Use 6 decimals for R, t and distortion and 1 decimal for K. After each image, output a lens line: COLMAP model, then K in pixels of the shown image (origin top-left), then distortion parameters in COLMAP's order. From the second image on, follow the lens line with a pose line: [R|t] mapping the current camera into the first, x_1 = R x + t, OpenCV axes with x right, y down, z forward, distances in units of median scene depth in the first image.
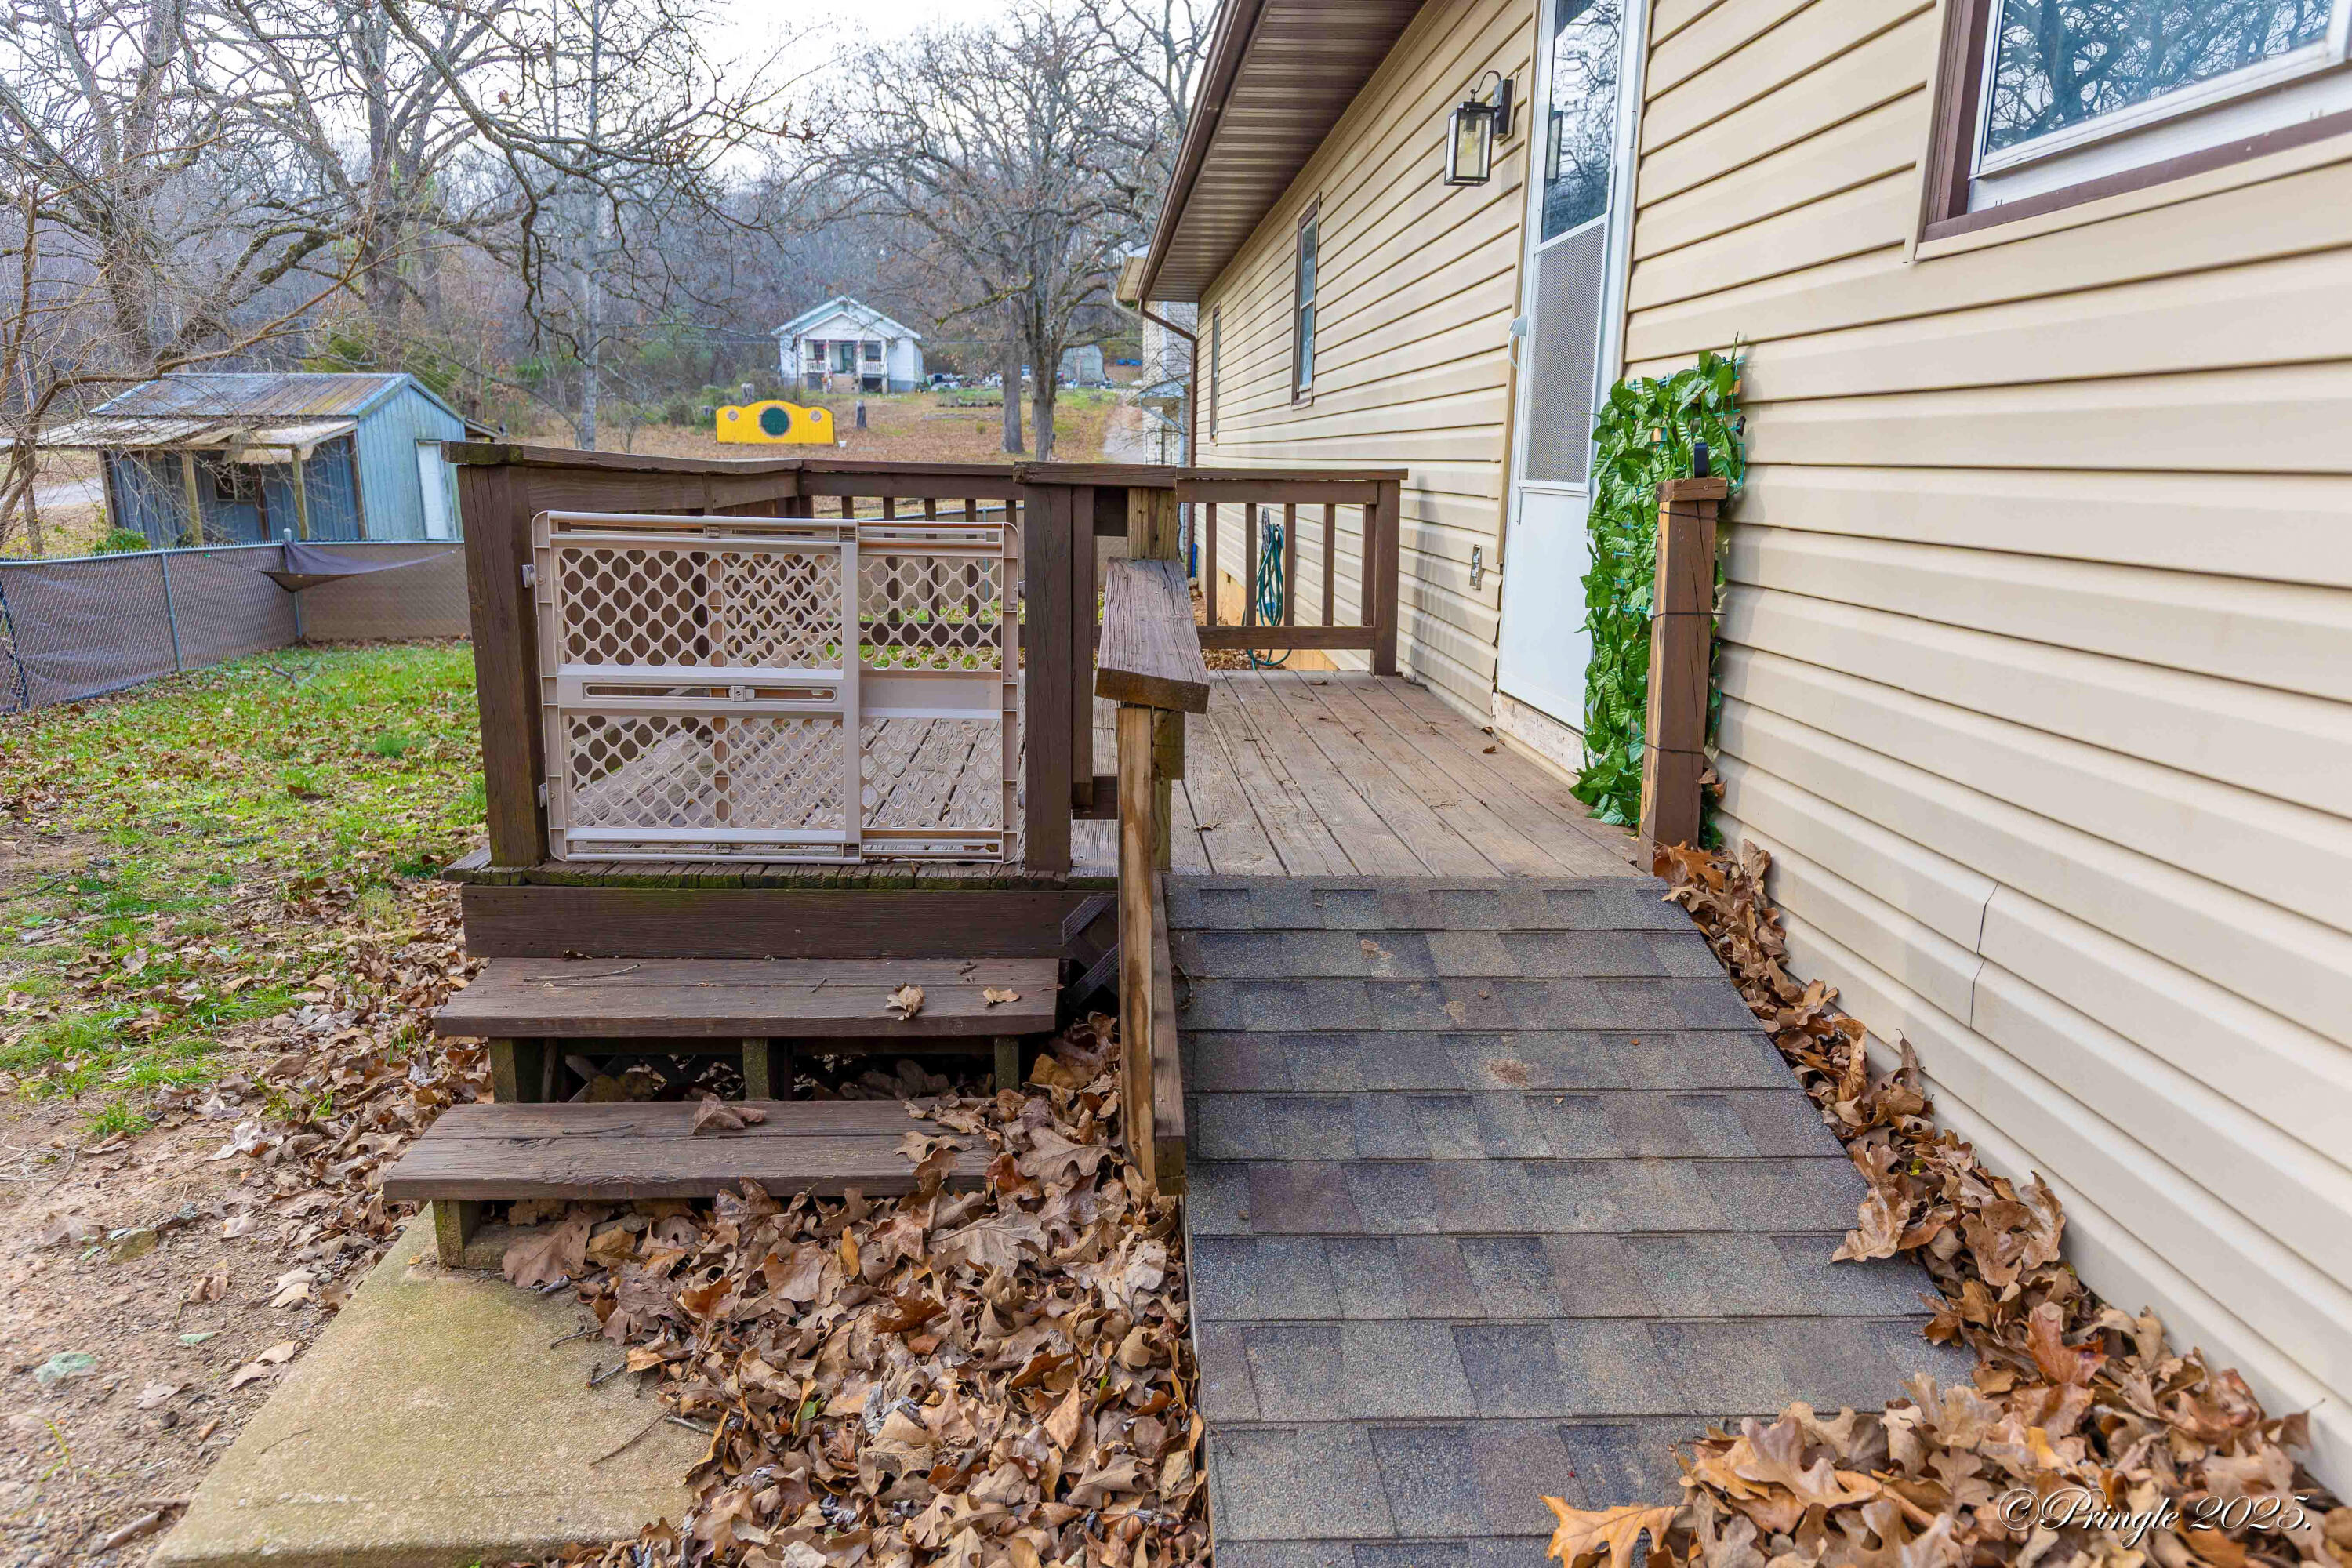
lens RADIAL K [[1641.7, 0, 1170.2], [0, 1641.7, 781.3], [0, 0, 1]] dist [-0.004282, -0.002128]
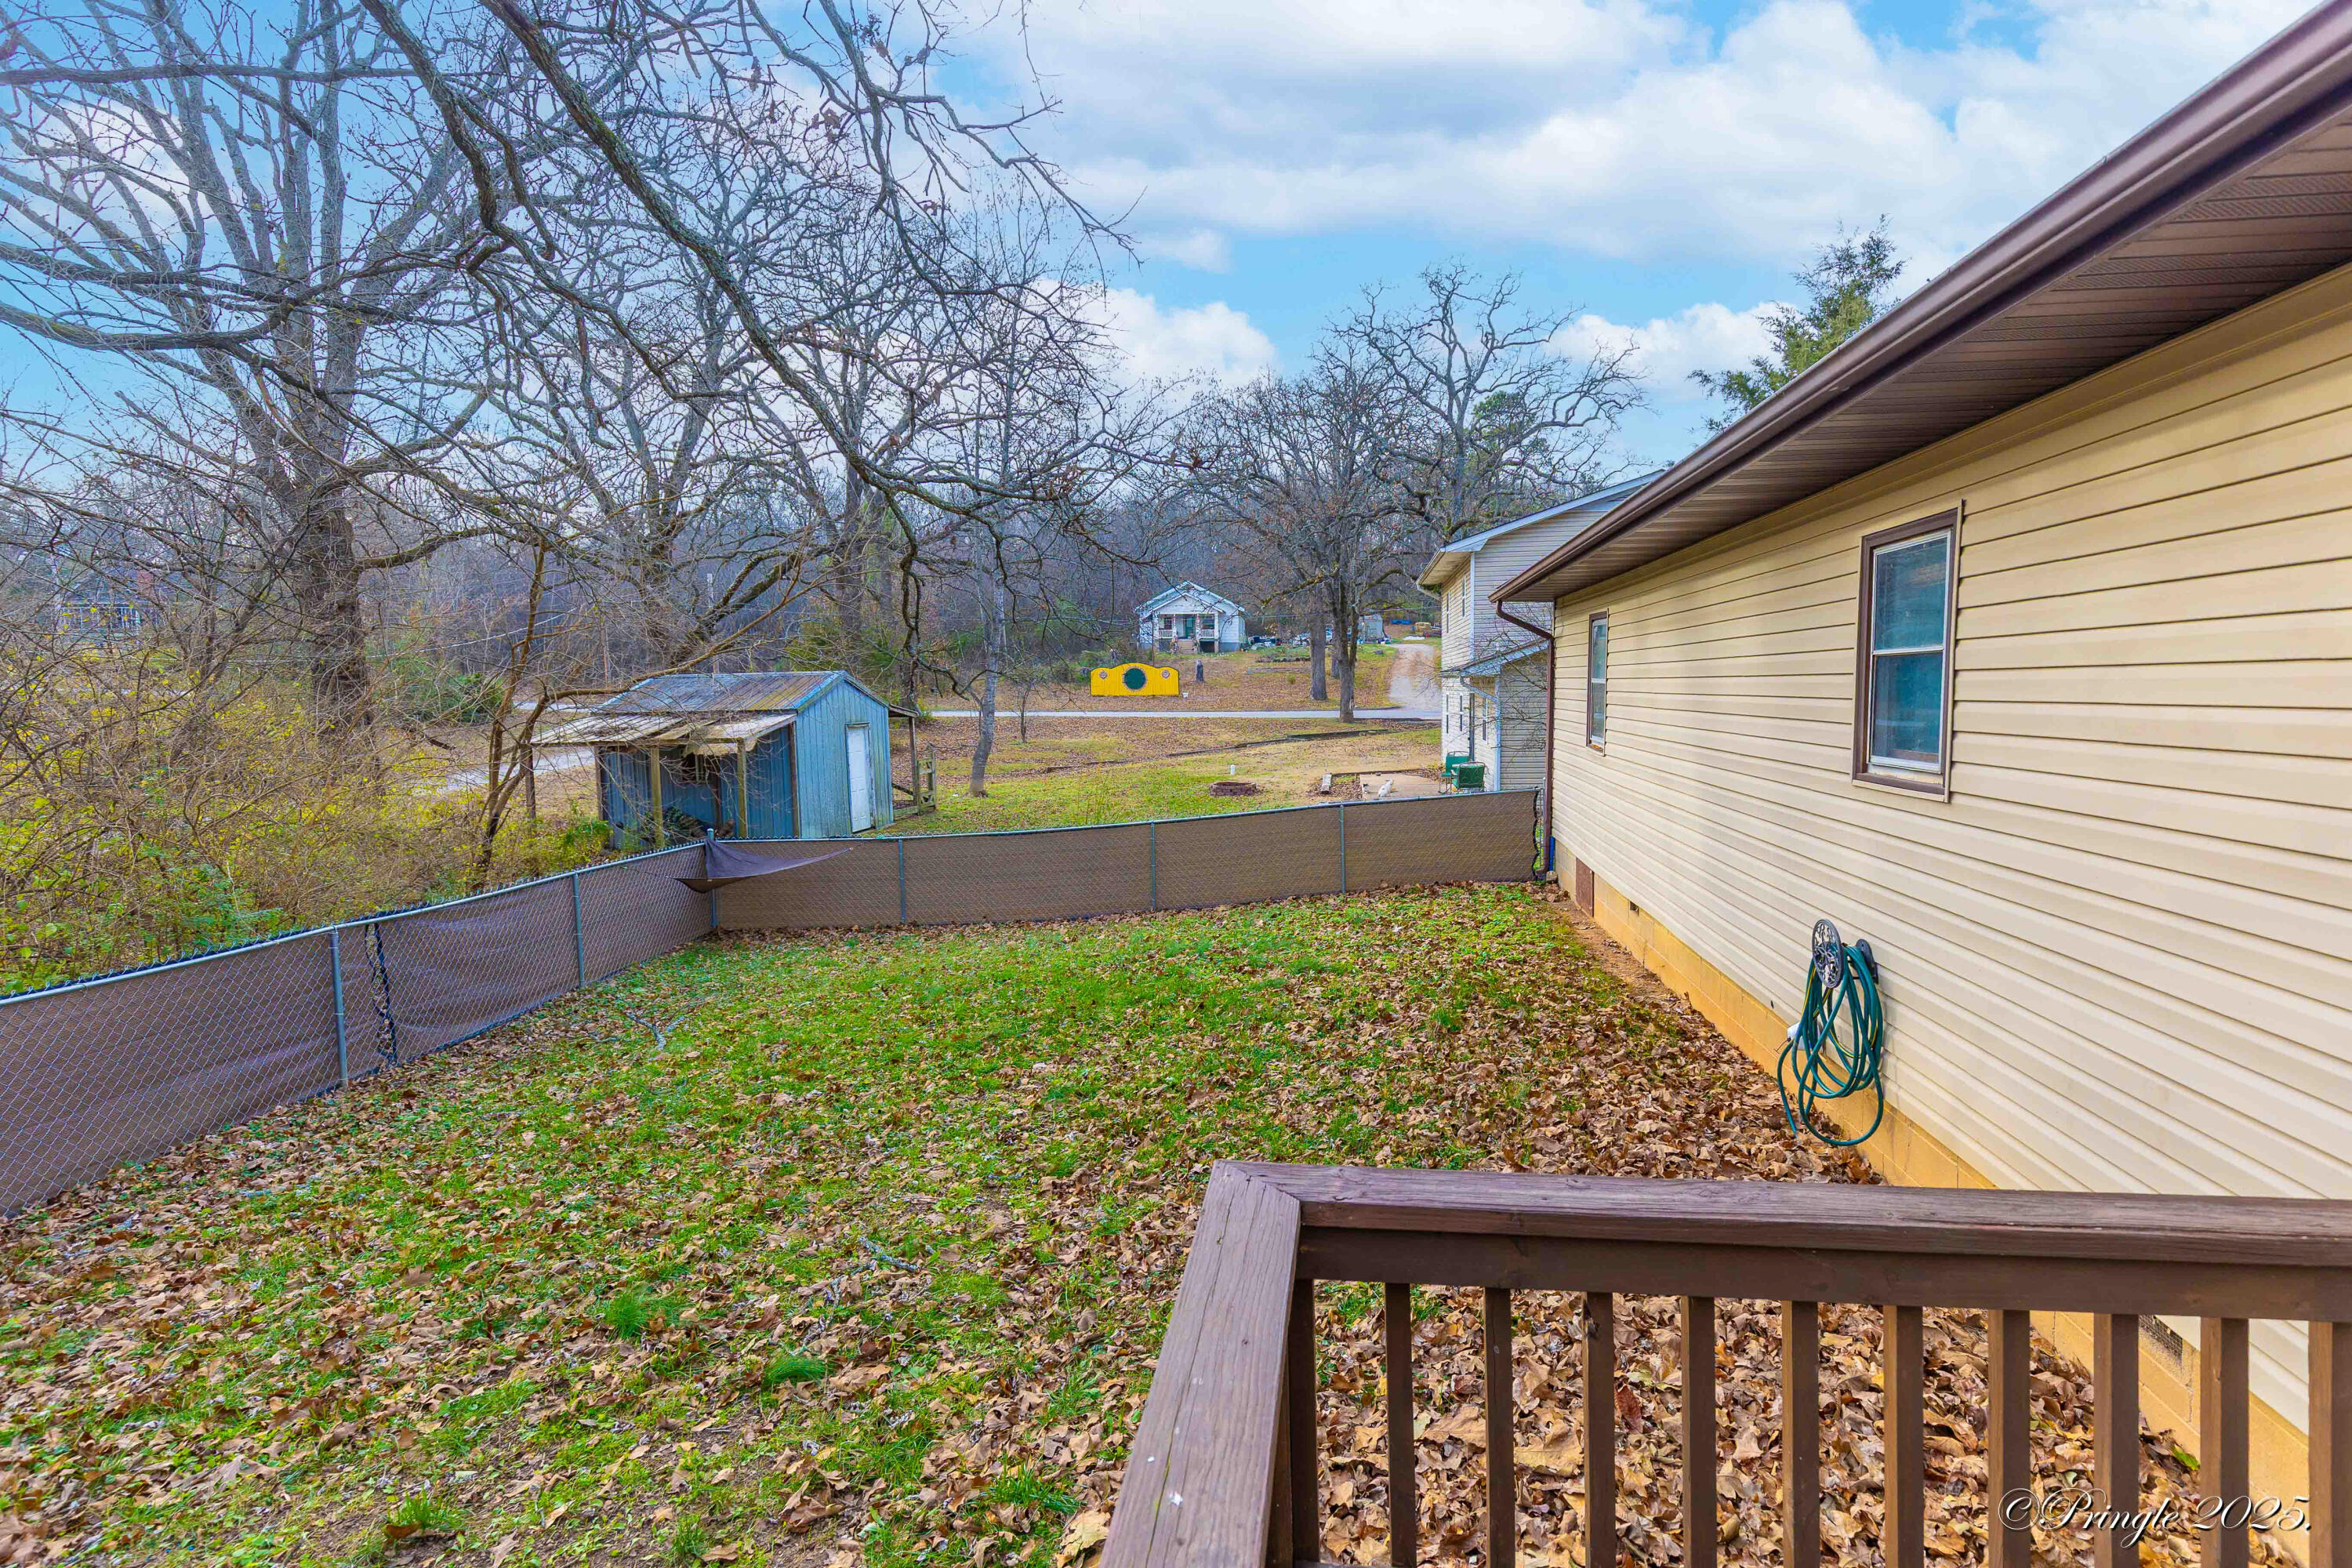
lens RADIAL K [[1219.8, 0, 1184.2], [0, 1219.8, 725.3], [0, 0, 1]] dist [-0.000261, -0.000413]
pose [[0.982342, -0.008556, -0.186897, -0.028248], [-0.021590, 0.987096, -0.158668, -0.038350], [0.185843, 0.159901, 0.969481, 0.098381]]
